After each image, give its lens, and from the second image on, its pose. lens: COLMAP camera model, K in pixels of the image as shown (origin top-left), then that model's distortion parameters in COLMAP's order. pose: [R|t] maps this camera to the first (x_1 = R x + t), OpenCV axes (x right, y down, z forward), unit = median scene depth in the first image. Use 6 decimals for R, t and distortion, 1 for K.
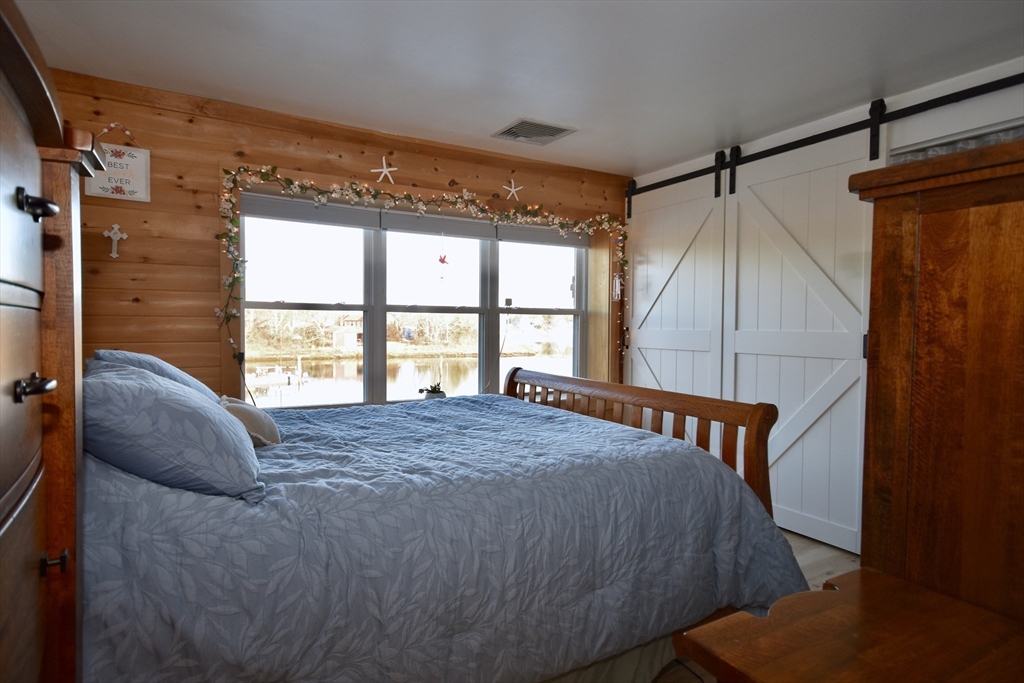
lens RADIAL K [[560.9, 0, 509.6], [0, 560.9, 338.9], [0, 0, 1]] dist [0.019714, -0.001444]
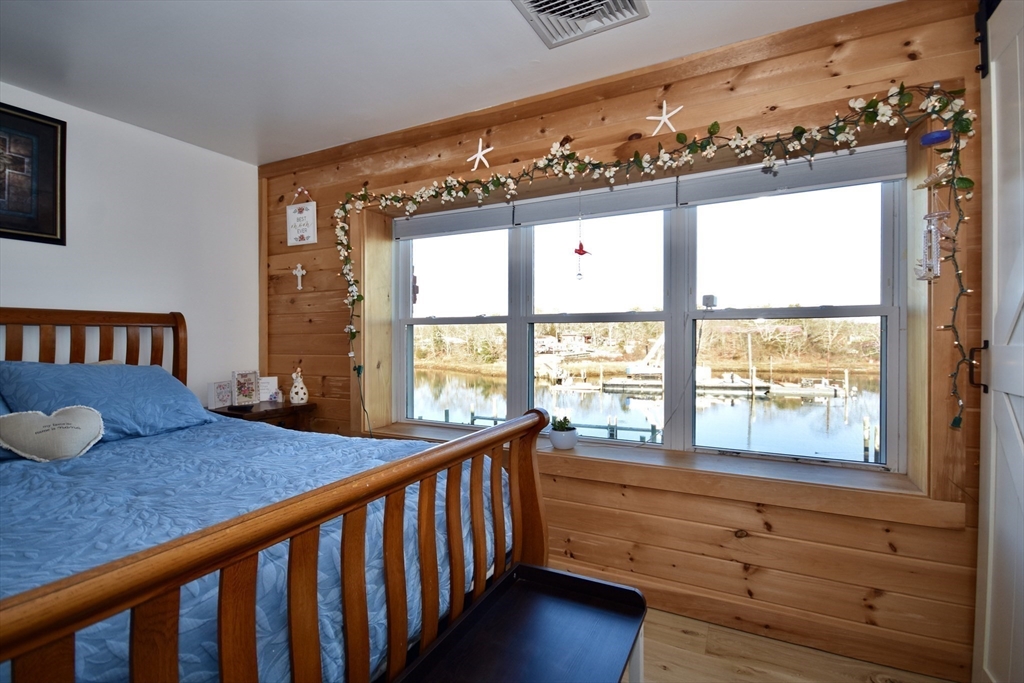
lens RADIAL K [[471.9, 0, 506.6], [0, 471.9, 345.8], [0, 0, 1]] dist [-0.002877, -0.000633]
pose [[0.539514, 0.005271, -0.841960, 0.355528], [-0.015543, 0.999872, -0.003700, -0.011930], [0.841833, 0.015082, 0.539527, 0.596732]]
